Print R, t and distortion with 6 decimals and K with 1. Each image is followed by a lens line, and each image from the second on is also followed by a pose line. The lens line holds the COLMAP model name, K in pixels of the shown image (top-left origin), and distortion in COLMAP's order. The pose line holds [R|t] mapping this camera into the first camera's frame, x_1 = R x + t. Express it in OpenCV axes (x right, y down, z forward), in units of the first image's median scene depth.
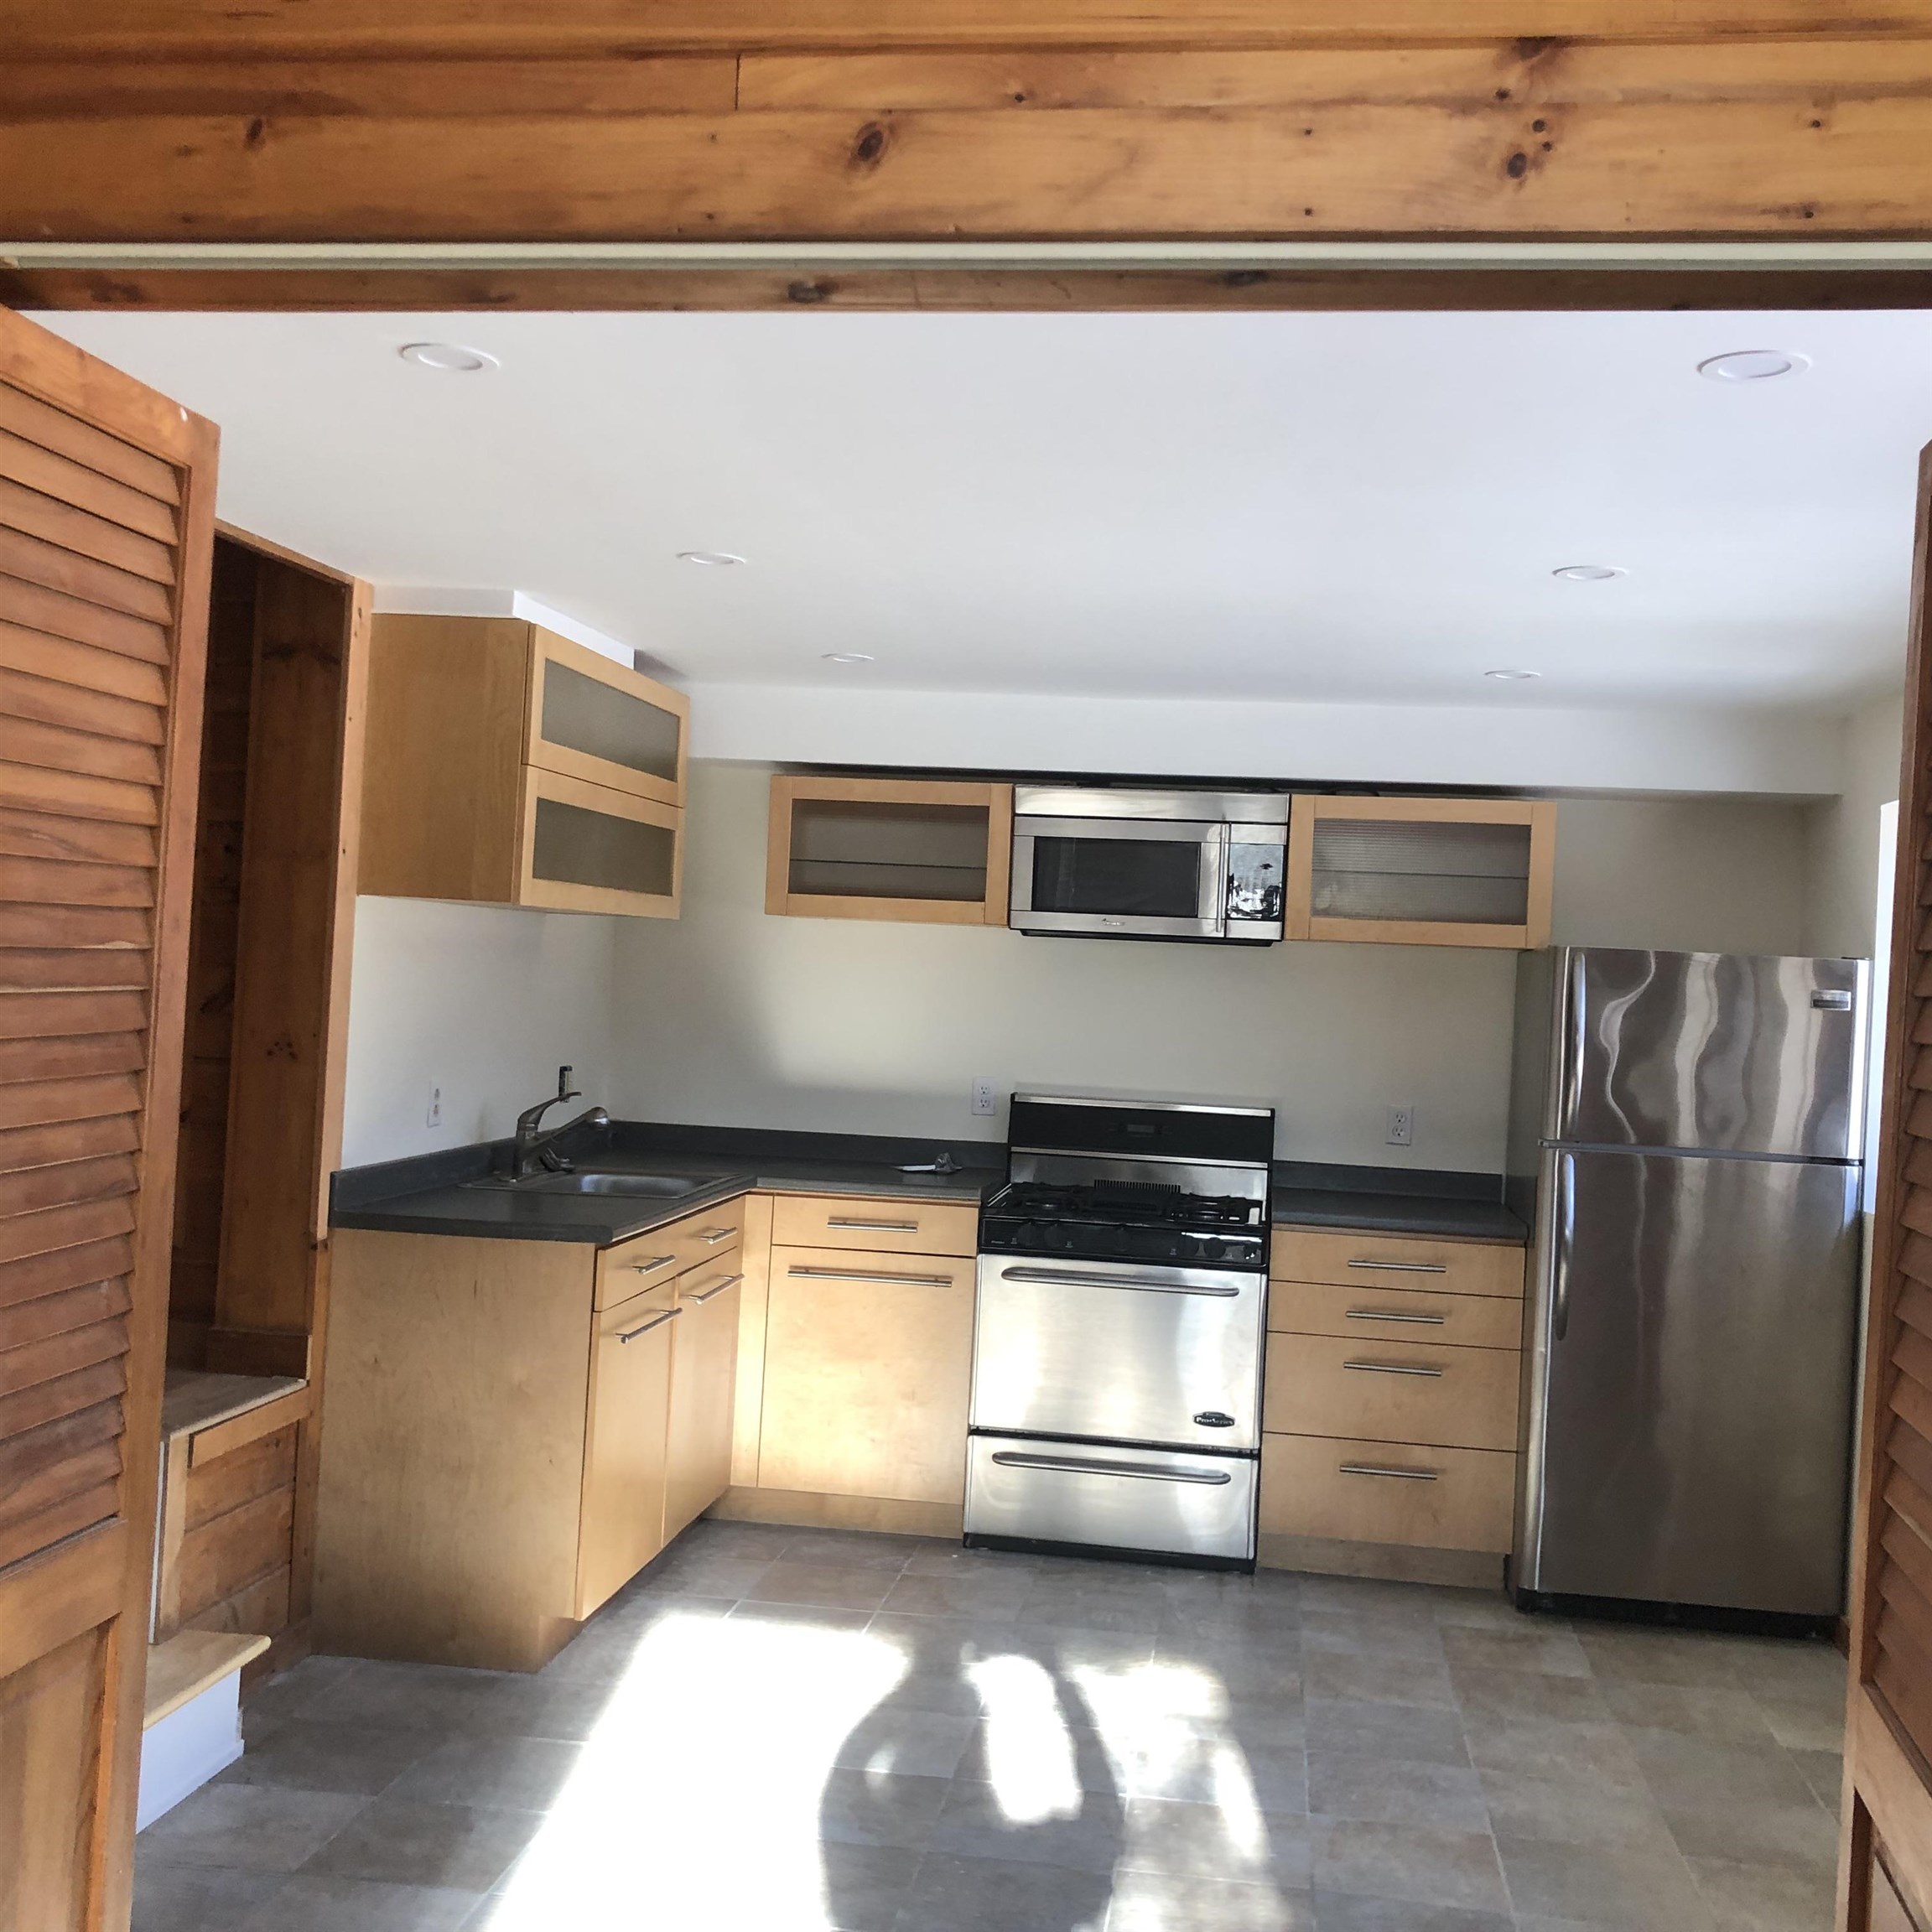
lens RADIAL K [[2127.4, 0, 986.7], [0, 2127.4, 965.1], [0, 0, 1]] dist [0.034067, 0.000000]
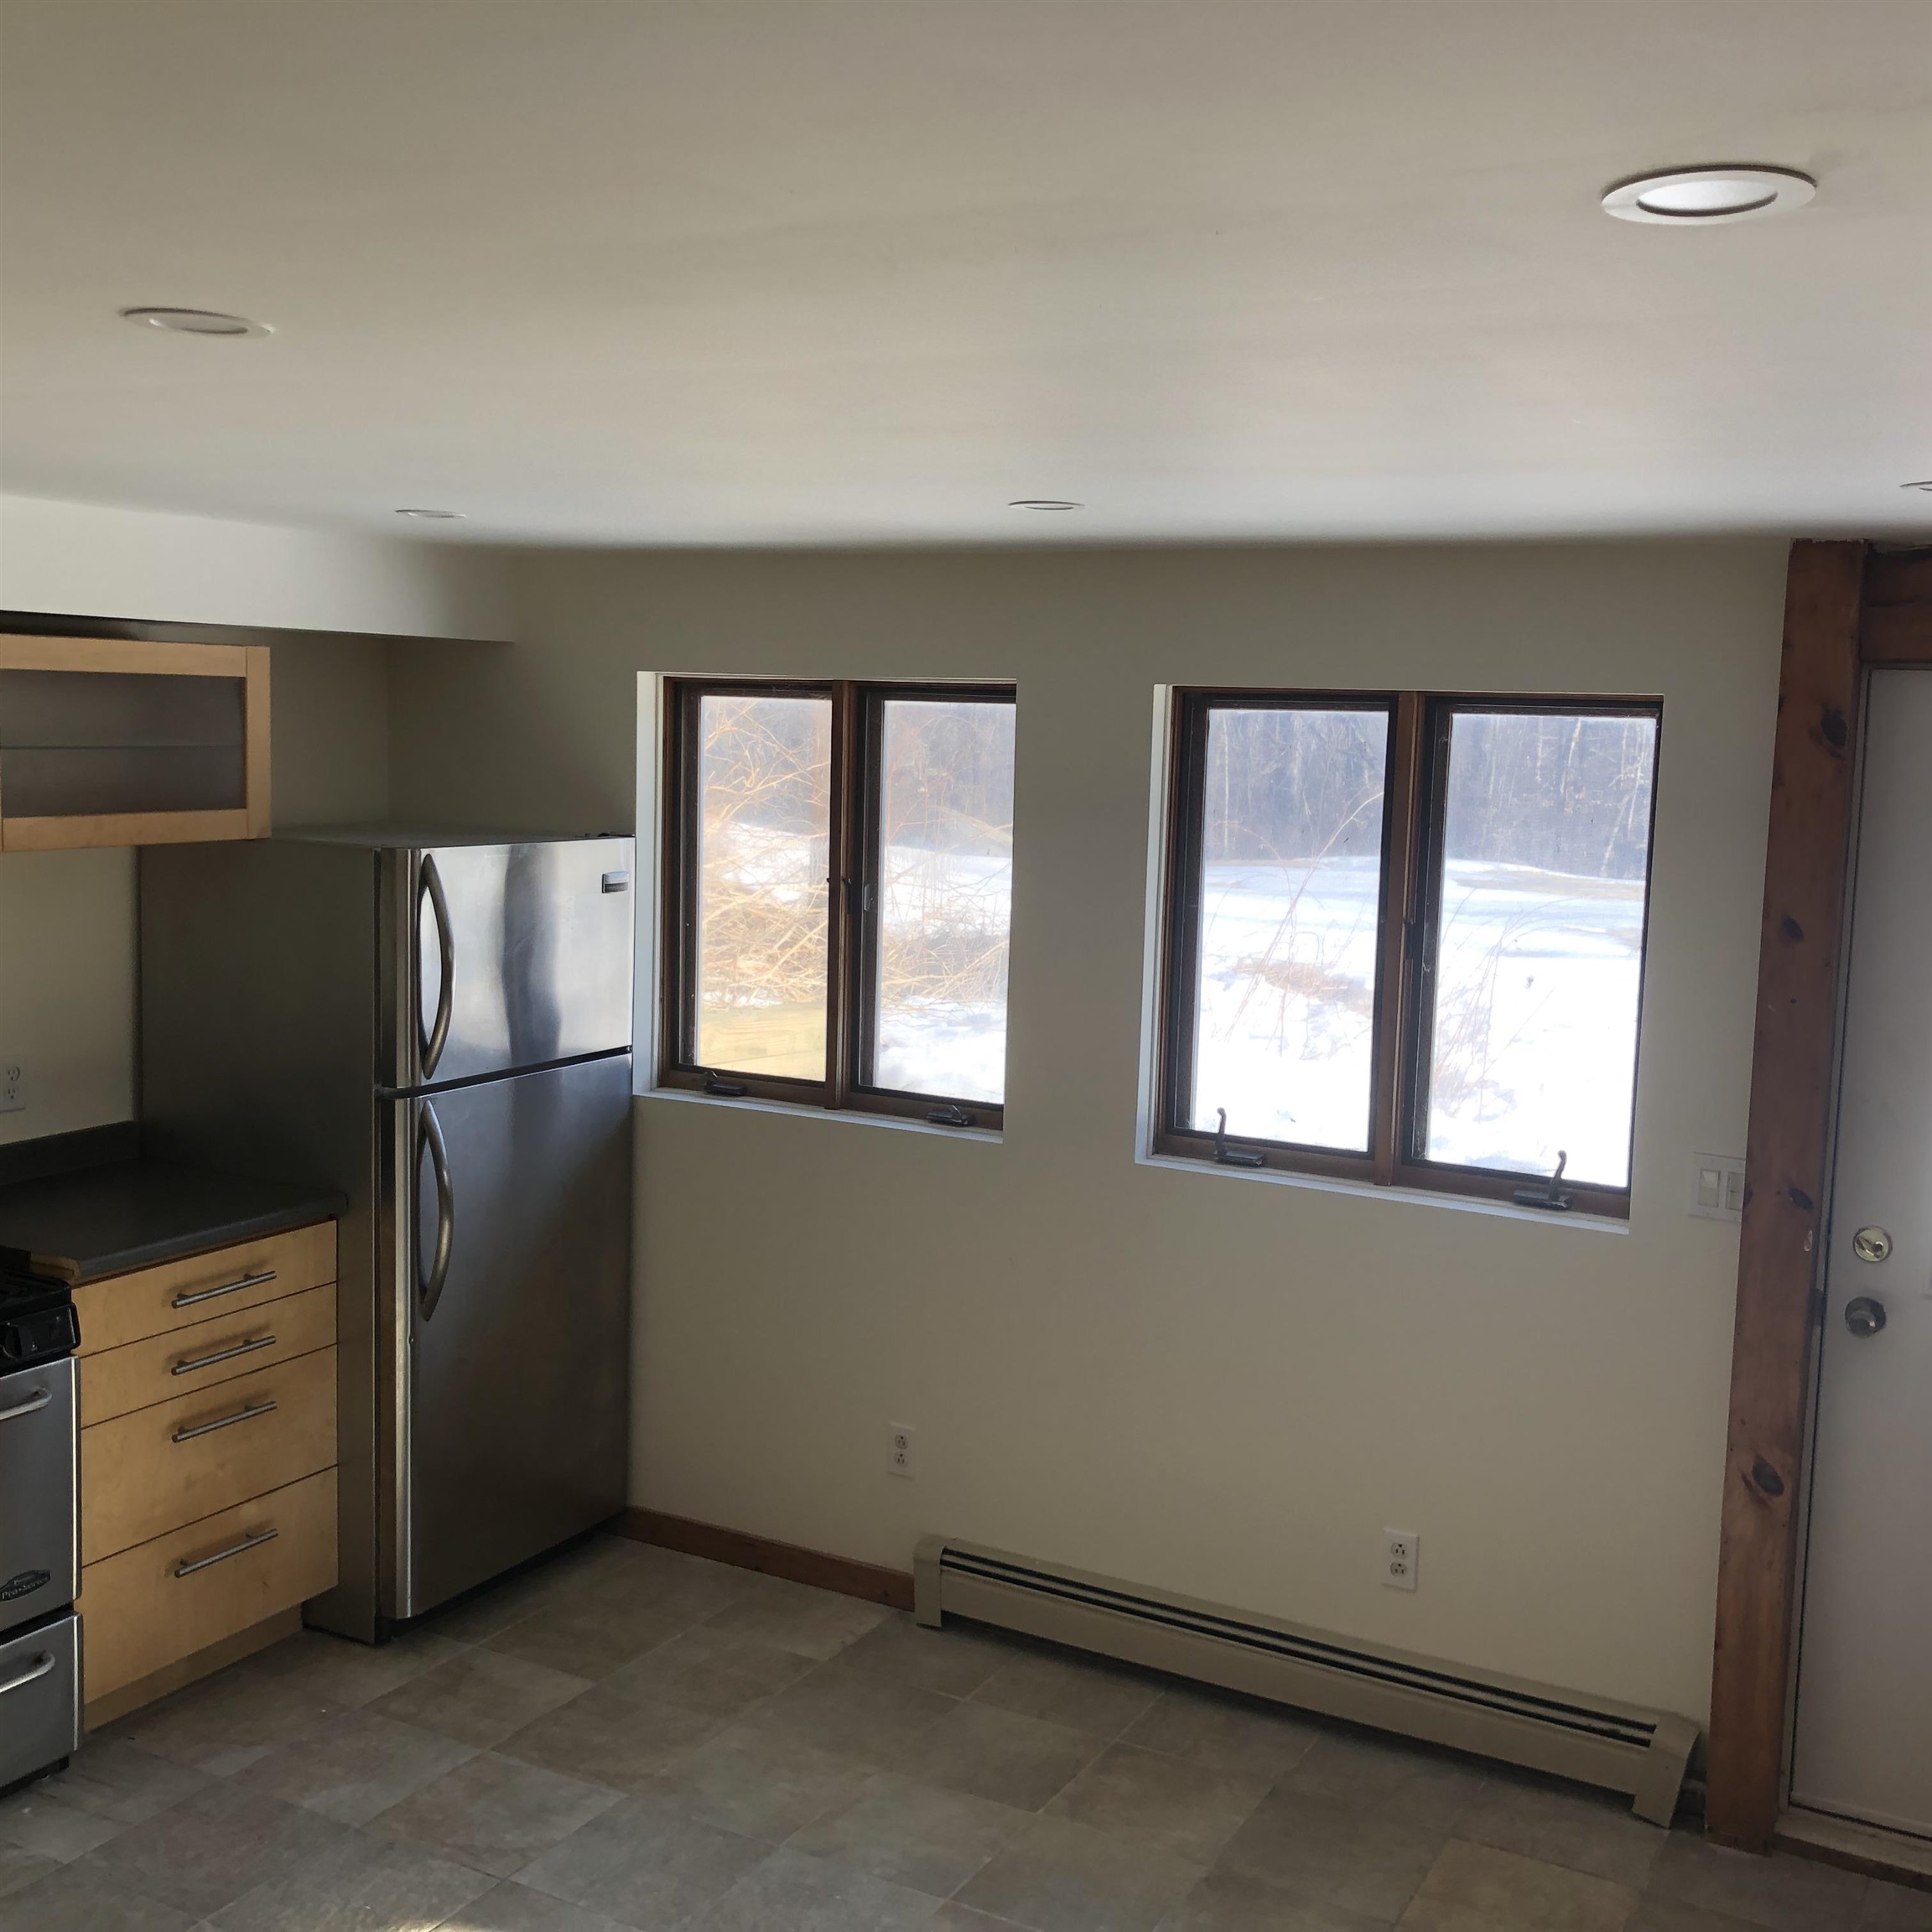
lens RADIAL K [[2127.4, 0, 976.6], [0, 2127.4, 968.4], [0, 0, 1]] dist [0.034067, 0.000000]
pose [[0.342852, -0.151421, 0.927105, -0.454887], [-0.026223, 0.984996, 0.170574, -0.120407], [-0.939023, -0.082793, 0.333737, 0.588991]]
